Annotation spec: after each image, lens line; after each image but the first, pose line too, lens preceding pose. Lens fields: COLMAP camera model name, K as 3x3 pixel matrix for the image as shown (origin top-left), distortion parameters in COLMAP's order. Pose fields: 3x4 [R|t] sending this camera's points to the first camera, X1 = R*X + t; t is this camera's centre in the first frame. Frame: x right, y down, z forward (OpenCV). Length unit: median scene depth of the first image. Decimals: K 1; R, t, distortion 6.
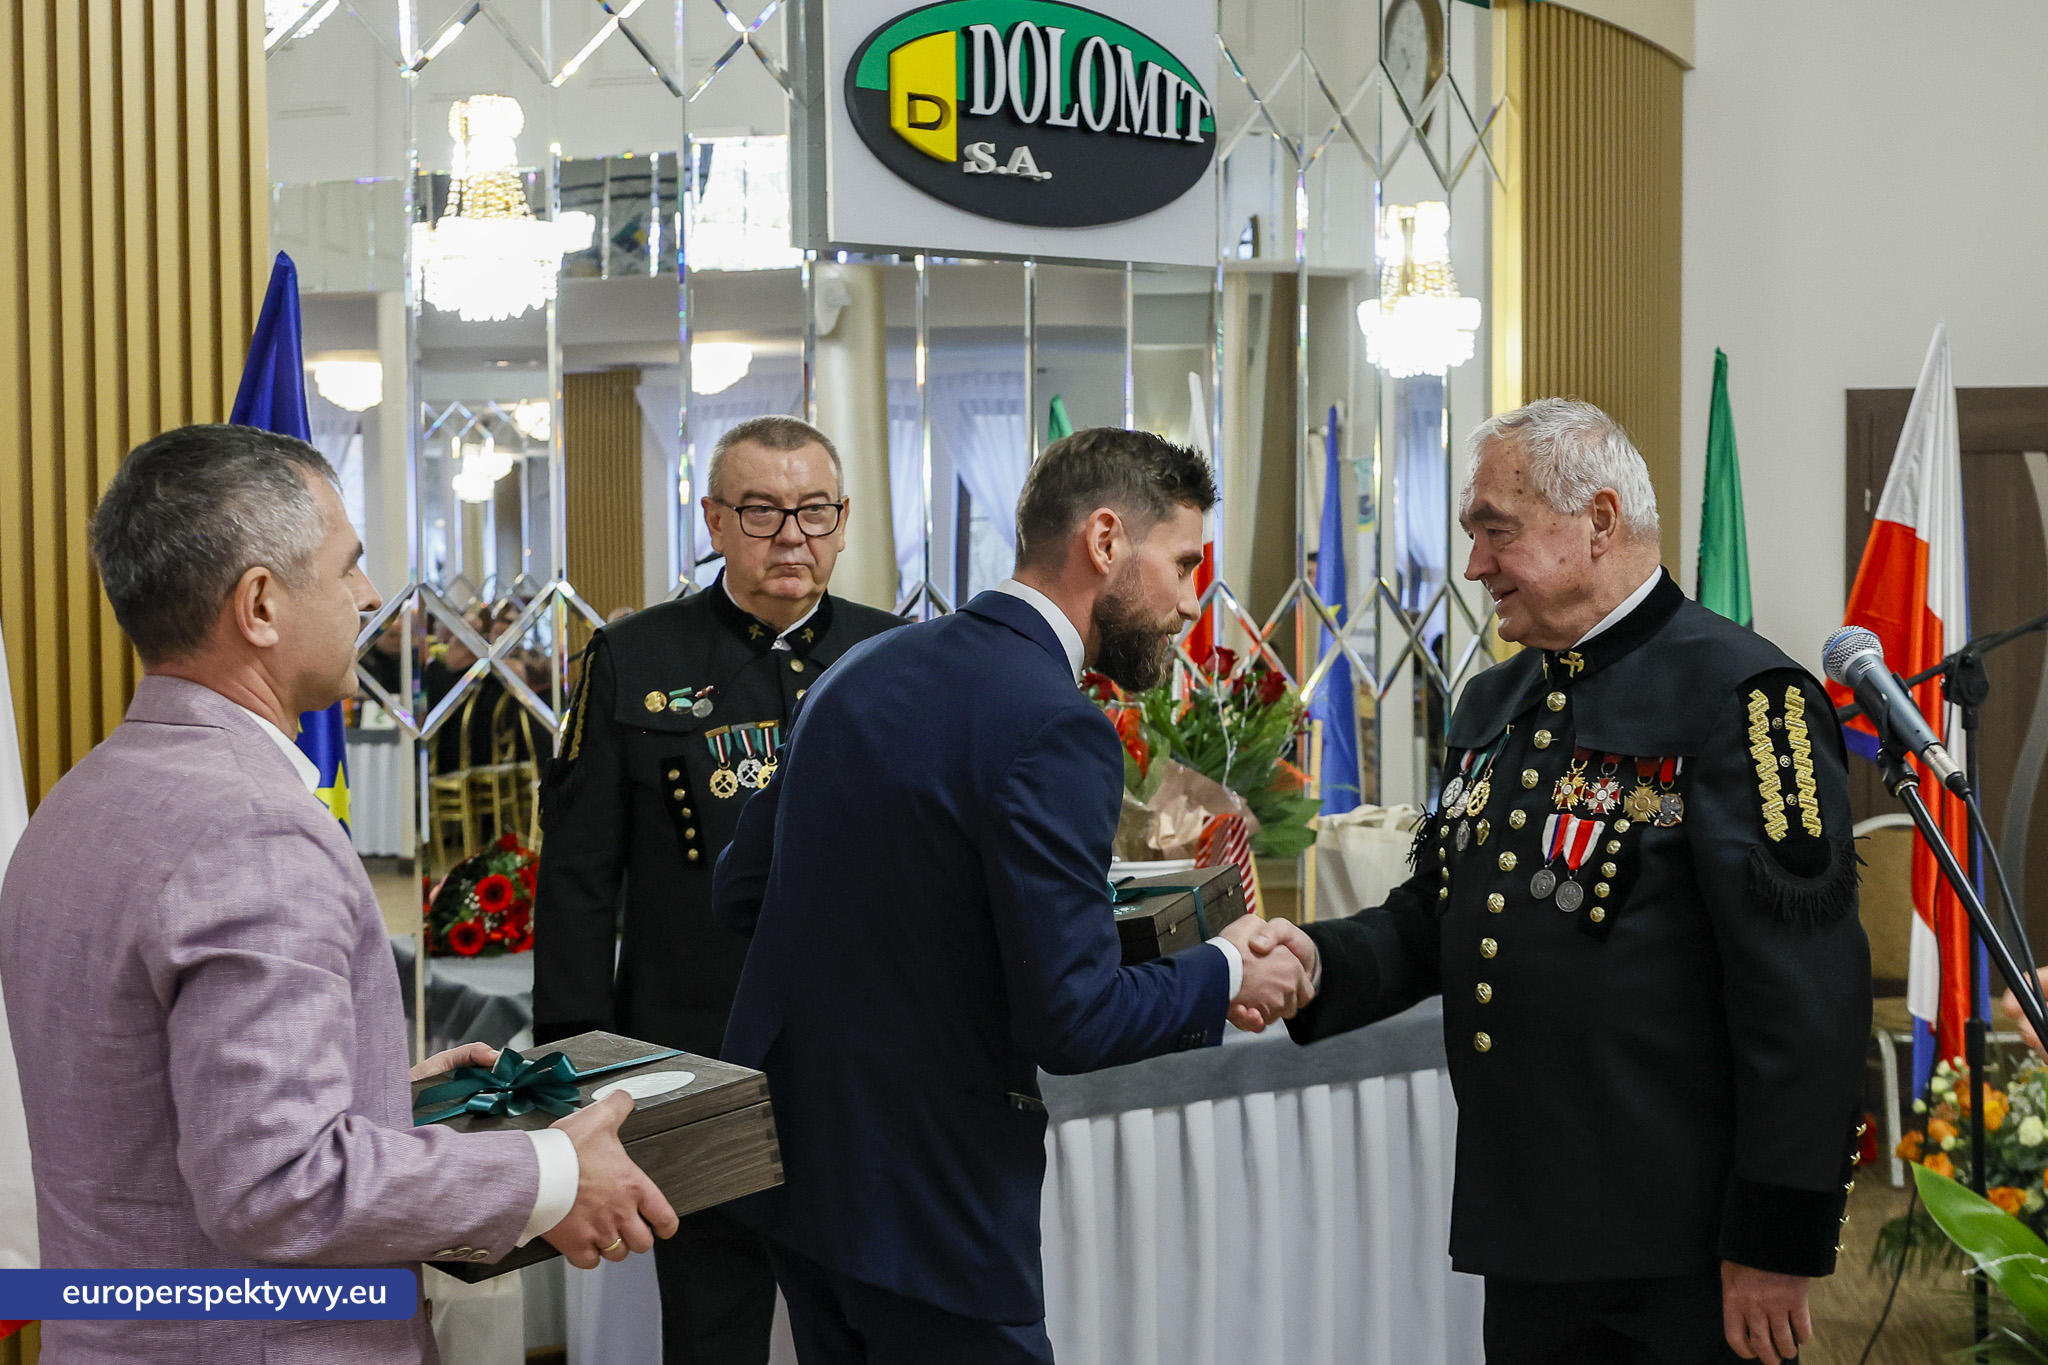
lens RADIAL K [[3006.9, 0, 1125.9], [0, 3006.9, 729.6], [0, 0, 1]] dist [-0.025462, 0.000000]
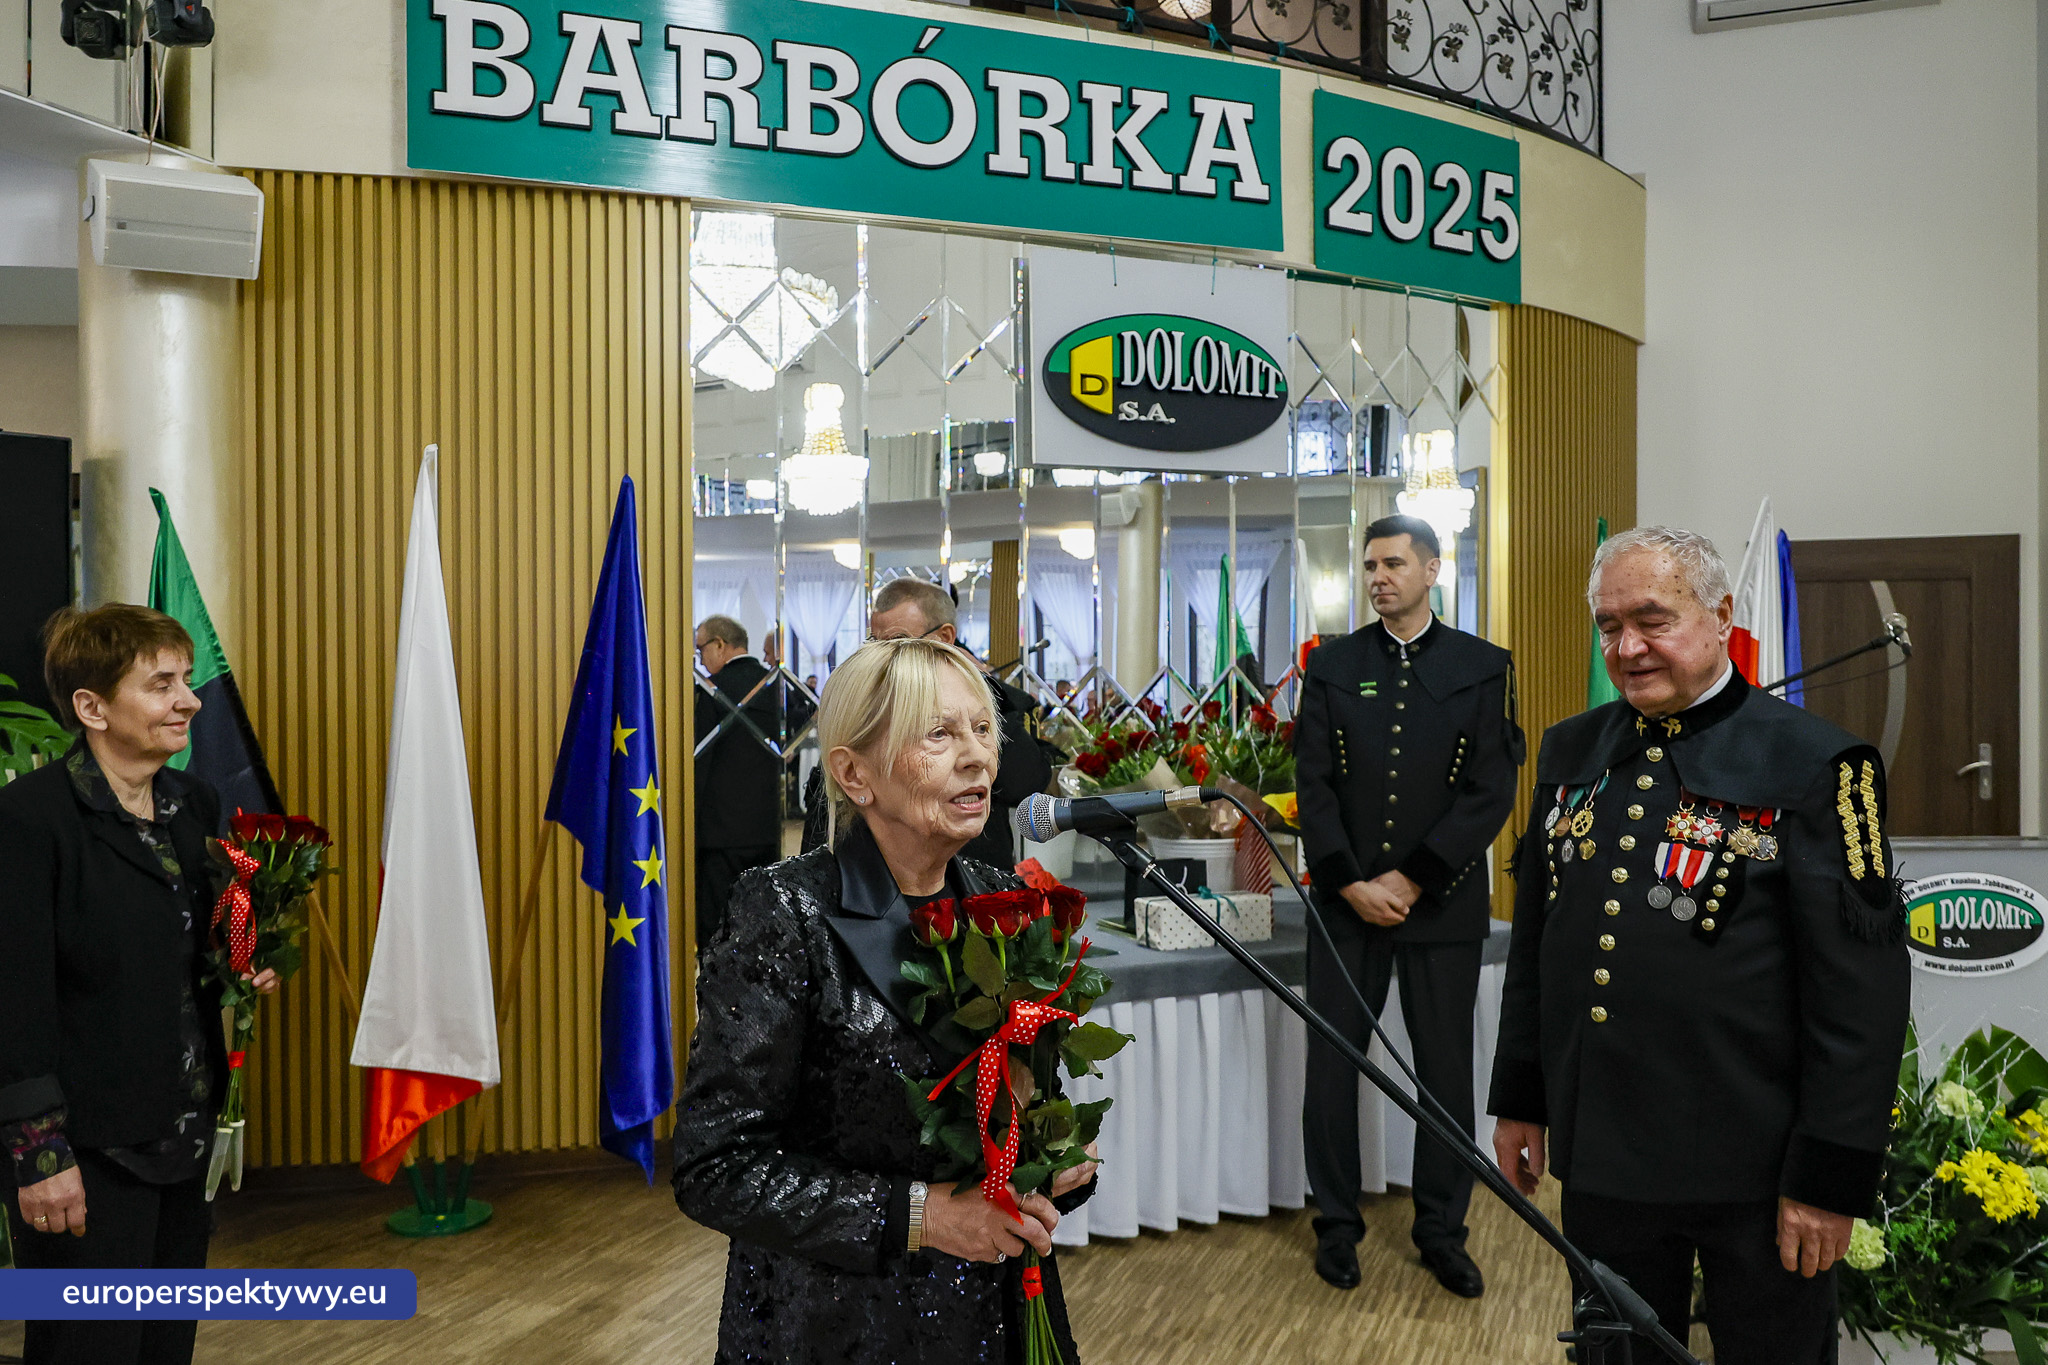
lens RADIAL K [[1666.7, 0, 1026.3], [0, 1666.7, 693.9], [0, 0, 1]] dist [-0.016303, 0.035998]
pose [[0.969744, 0.004216, -0.244086, 0.119938], [-0.011671, 0.999508, -0.029102, -0.006684], [0.243844, 0.031070, 0.969317, 0.096748]]
